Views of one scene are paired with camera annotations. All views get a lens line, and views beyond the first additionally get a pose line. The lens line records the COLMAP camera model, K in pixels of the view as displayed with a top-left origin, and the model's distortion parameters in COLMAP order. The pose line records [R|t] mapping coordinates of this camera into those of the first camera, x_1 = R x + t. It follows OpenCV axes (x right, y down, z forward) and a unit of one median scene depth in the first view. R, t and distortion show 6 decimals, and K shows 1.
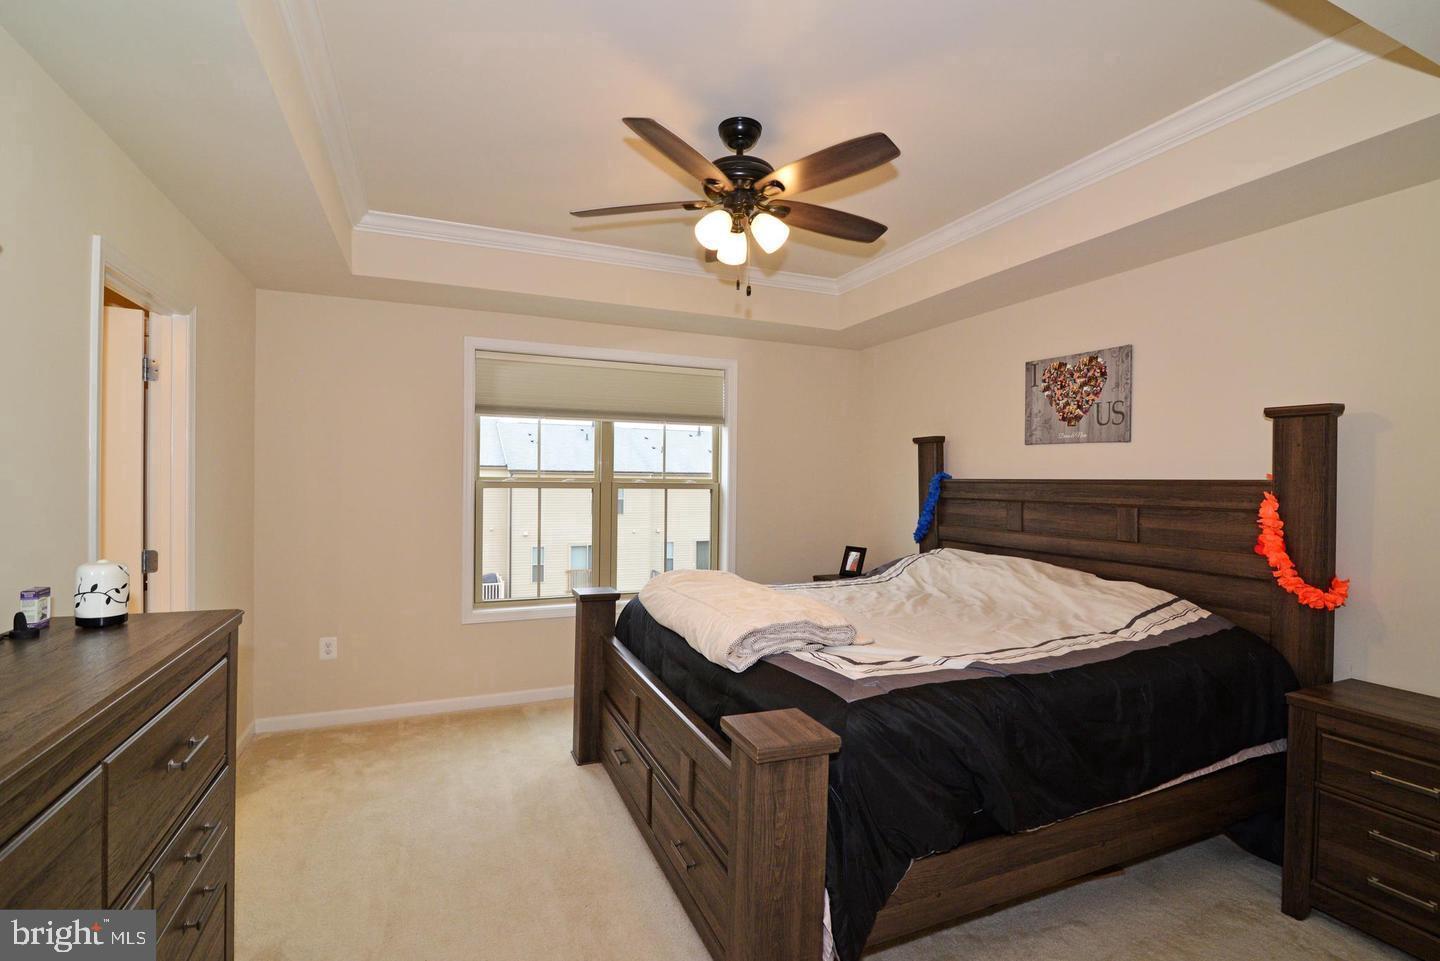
lens RADIAL K [[658.7, 0, 721.9], [0, 658.7, 481.2], [0, 0, 1]] dist [-0.015237, -0.000464]
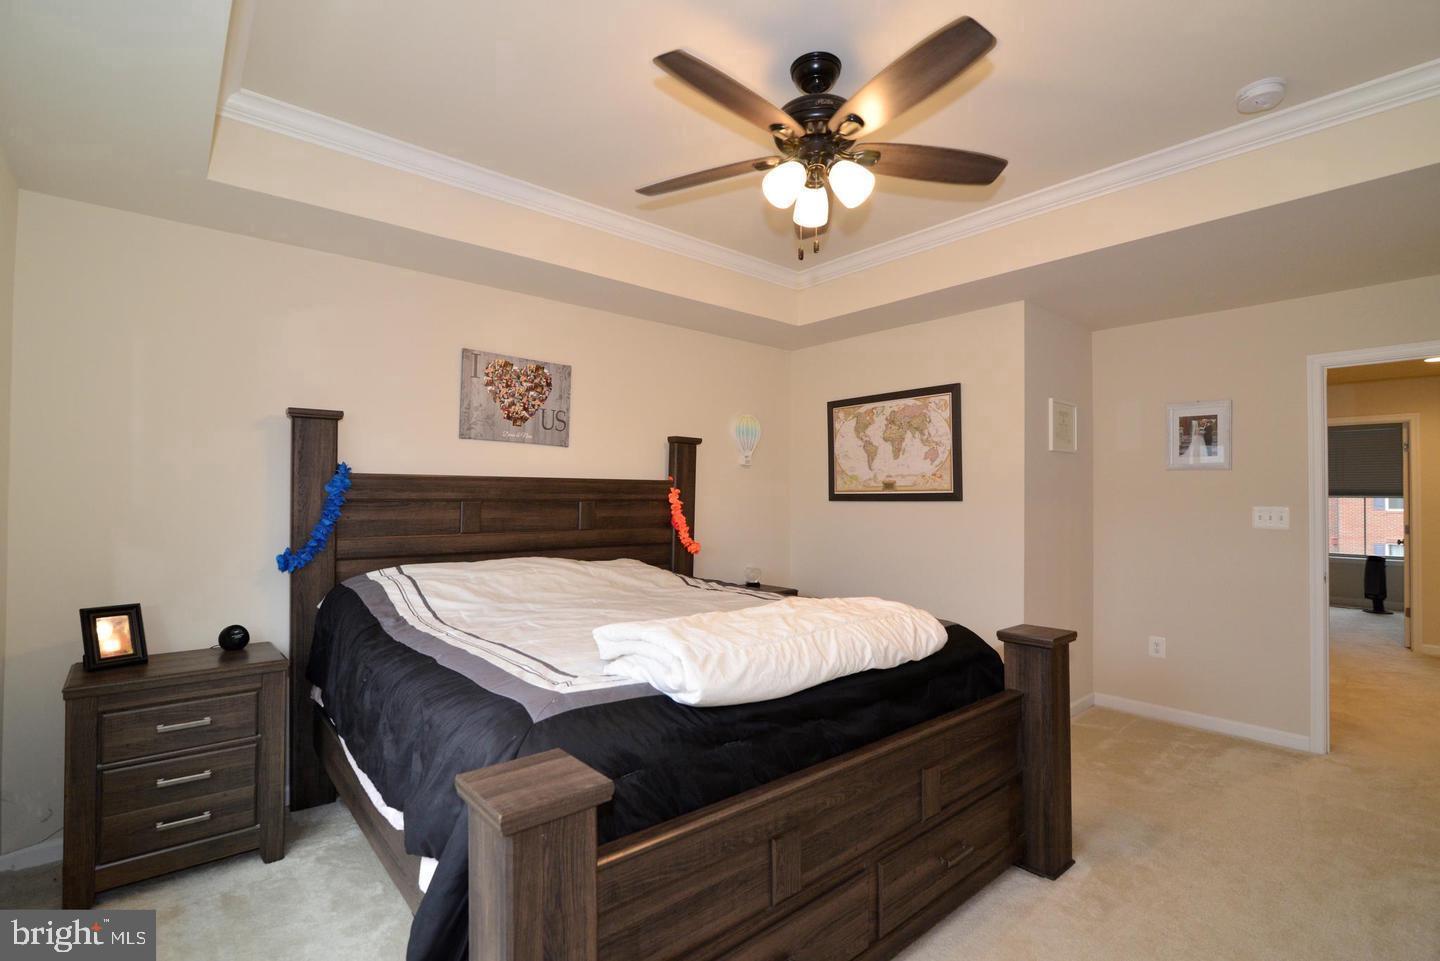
lens RADIAL K [[658.7, 0, 720.4], [0, 658.7, 485.9], [0, 0, 1]] dist [-0.015237, -0.000464]
pose [[-0.306441, -0.008562, 0.951851, -0.566296], [-0.013650, 0.999896, 0.004600, 0.001962], [-0.951792, -0.011583, -0.306526, 1.022057]]
